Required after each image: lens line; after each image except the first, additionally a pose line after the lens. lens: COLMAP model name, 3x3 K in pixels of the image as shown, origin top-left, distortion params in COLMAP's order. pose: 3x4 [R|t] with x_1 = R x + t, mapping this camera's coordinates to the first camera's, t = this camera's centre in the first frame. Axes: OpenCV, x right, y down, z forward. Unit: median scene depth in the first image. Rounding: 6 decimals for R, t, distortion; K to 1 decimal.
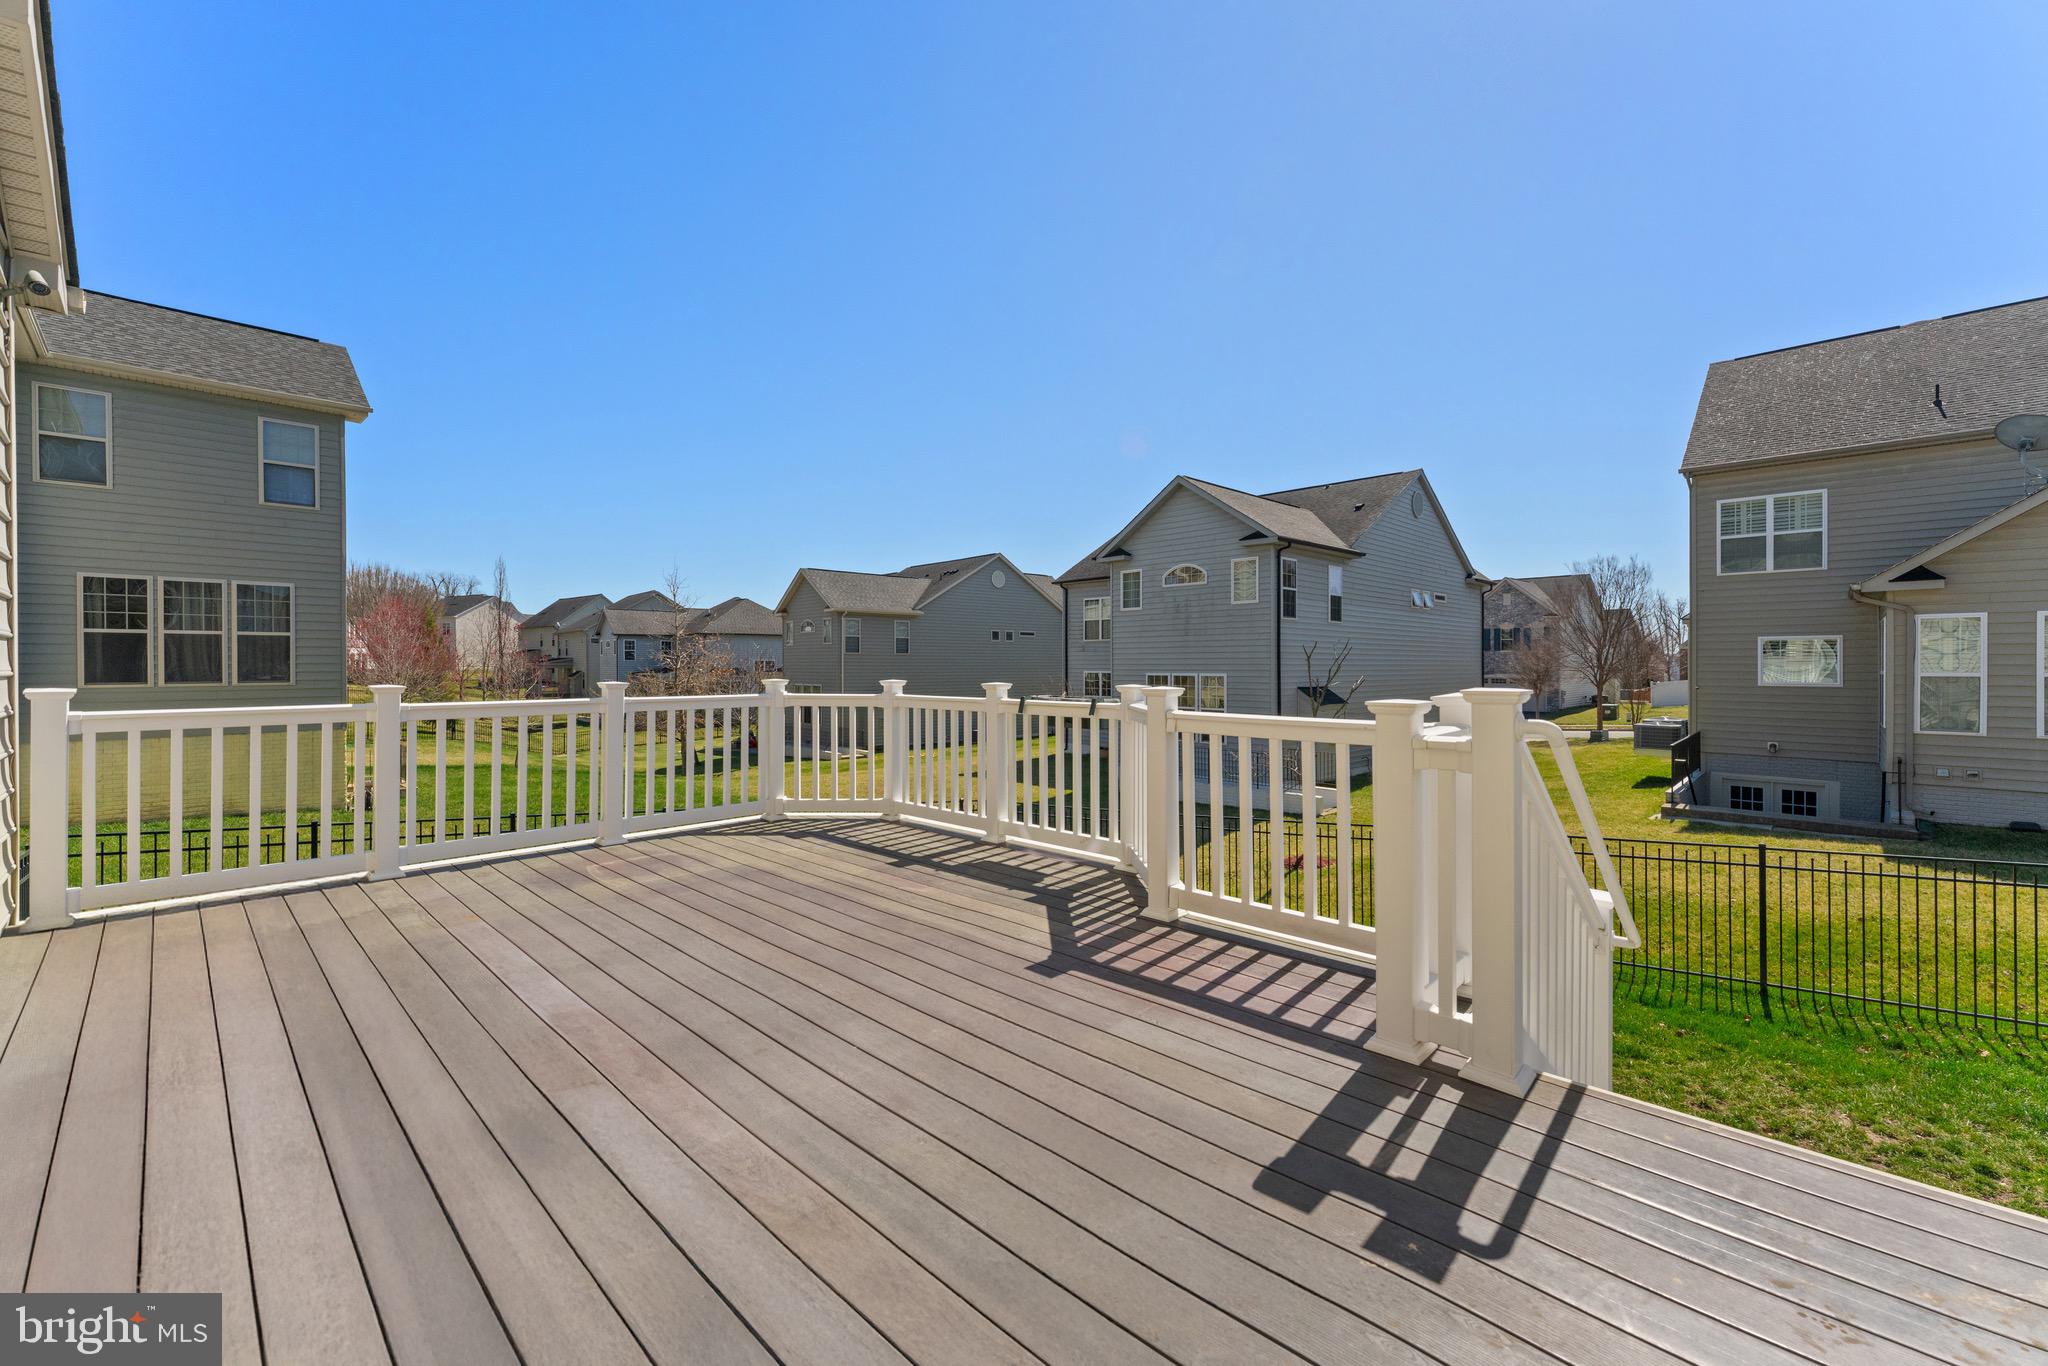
lens RADIAL K [[809.7, 0, 1016.0], [0, 809.7, 661.5], [0, 0, 1]] dist [-0.001023, -0.000485]
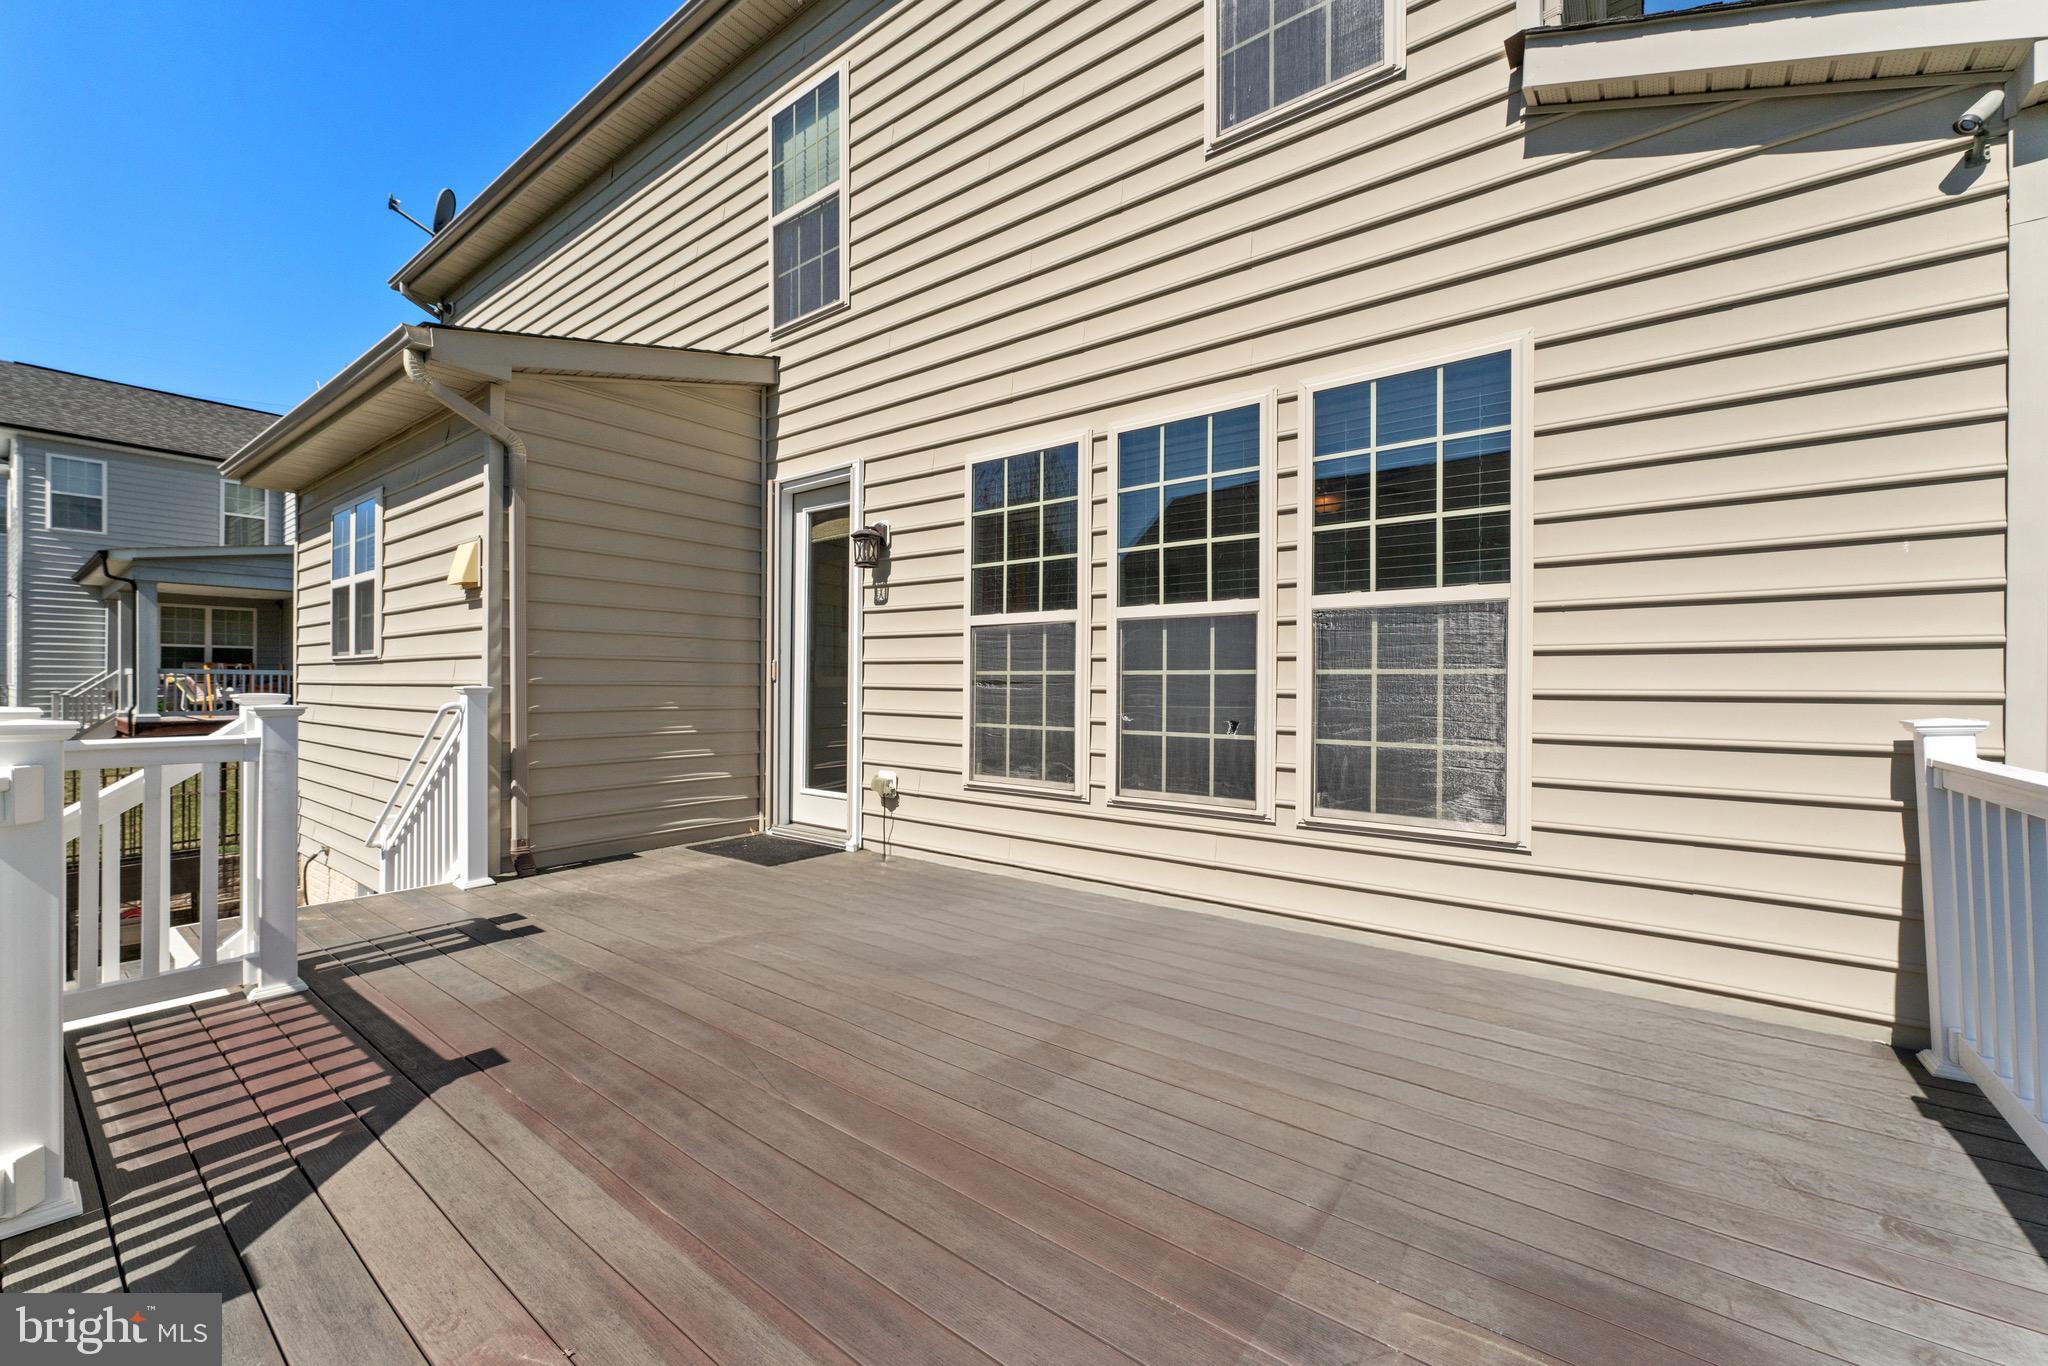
lens RADIAL K [[809.7, 0, 1022.9], [0, 809.7, 687.2], [0, 0, 1]] dist [-0.001023, -0.000485]
pose [[-0.993917, -0.003487, -0.110077, -0.296063], [-0.003558, 0.999994, 0.000443, 0.008398], [0.110075, 0.000832, -0.993923, 1.357548]]
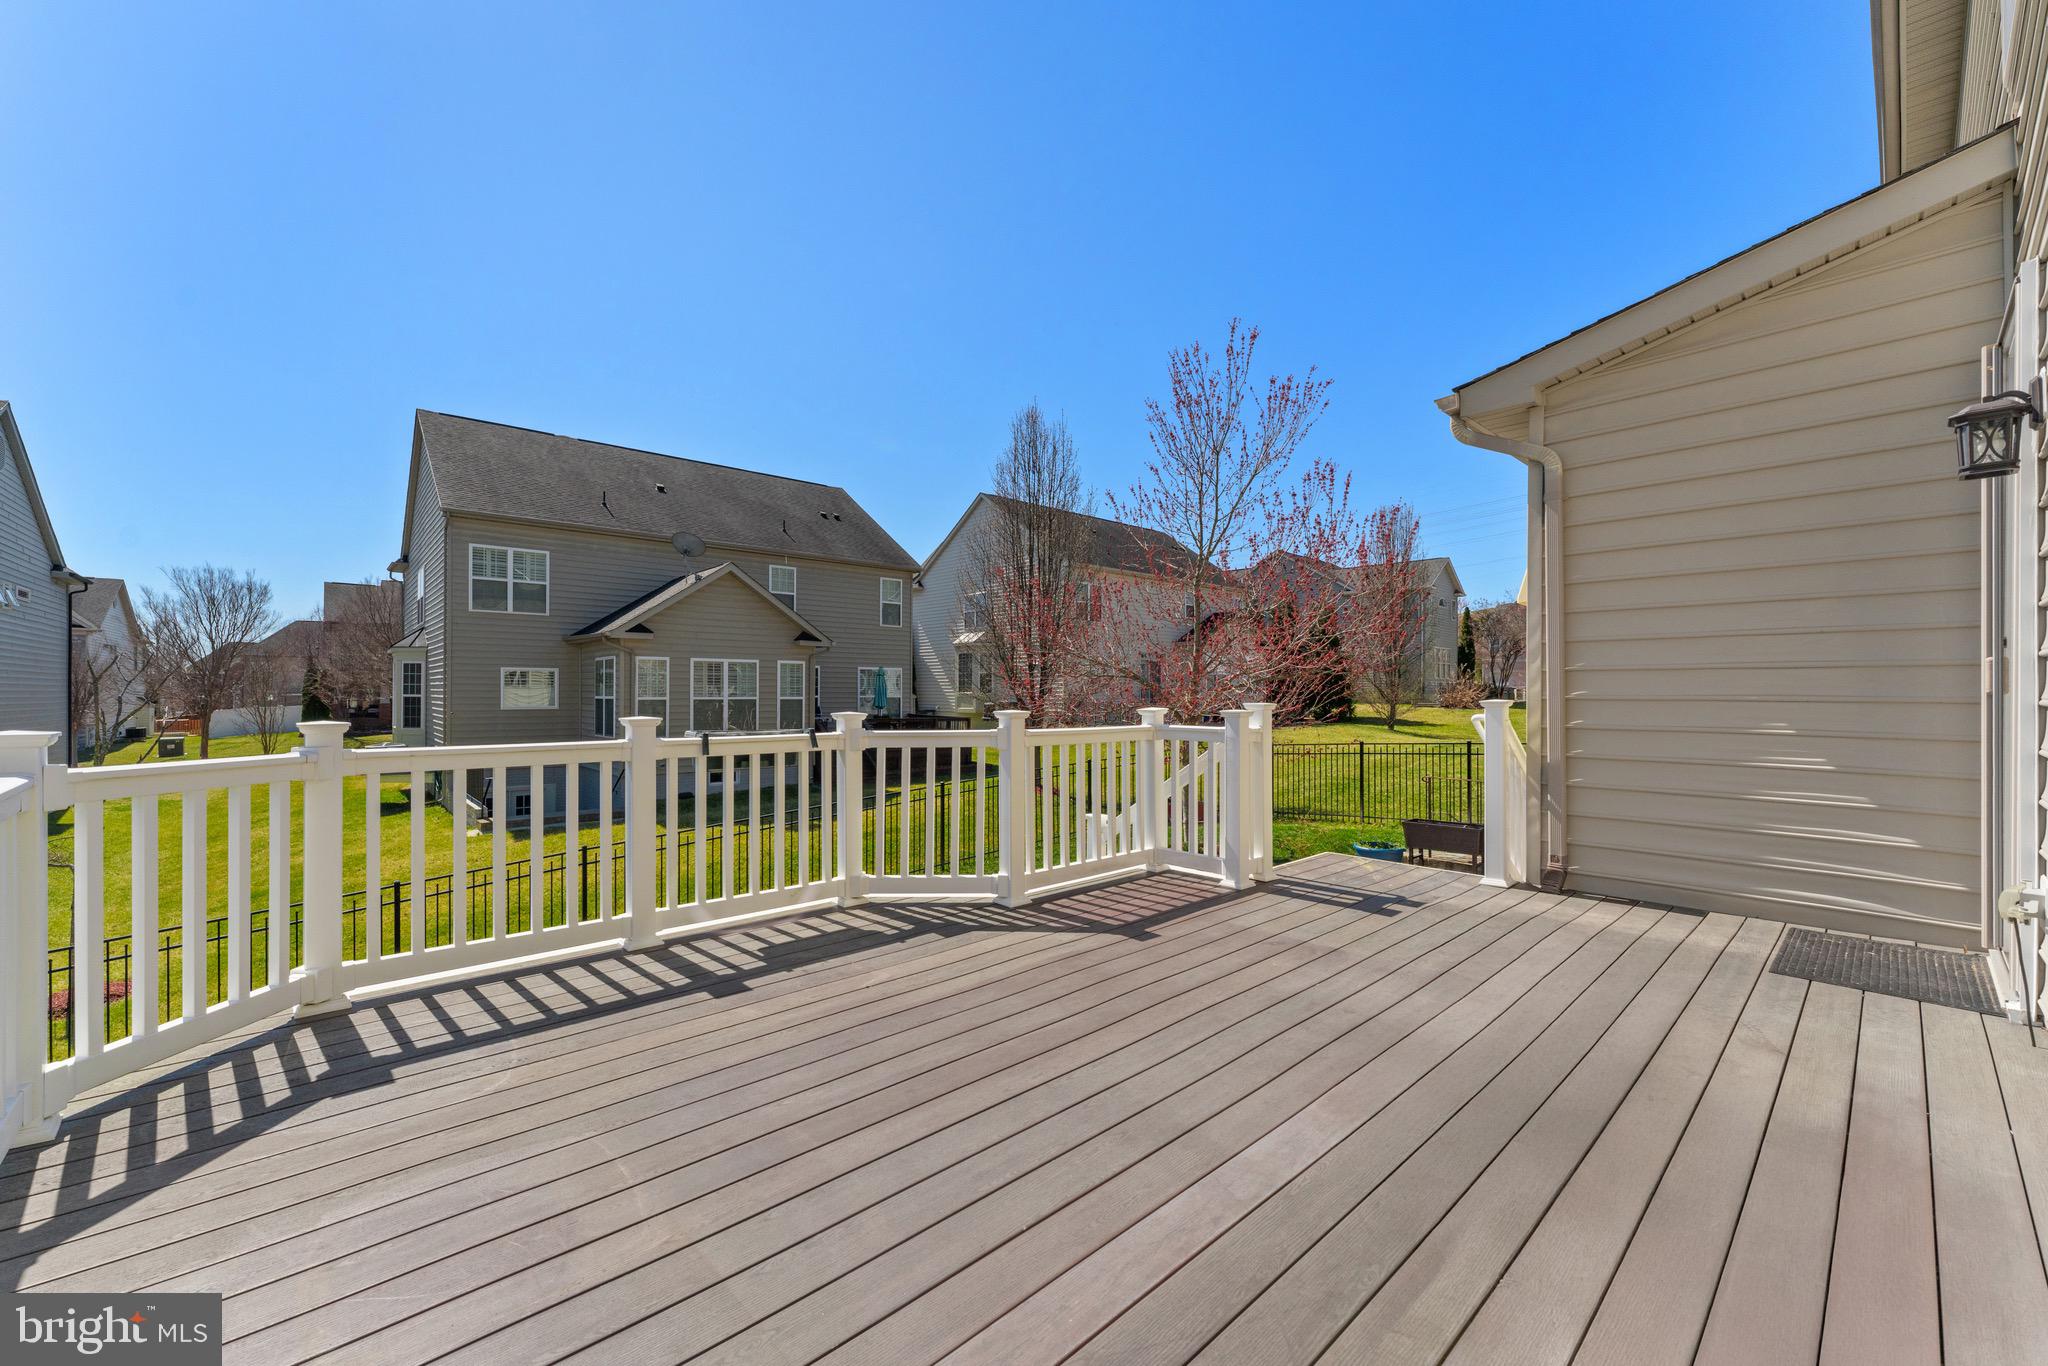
lens RADIAL K [[809.7, 0, 1018.9], [0, 809.7, 691.6], [0, 0, 1]] dist [-0.001023, -0.000485]
pose [[0.067903, 0.002131, 0.997690, -0.899228], [-0.006866, 0.999975, -0.001669, 0.004392], [-0.997668, -0.006737, 0.067916, 0.815305]]
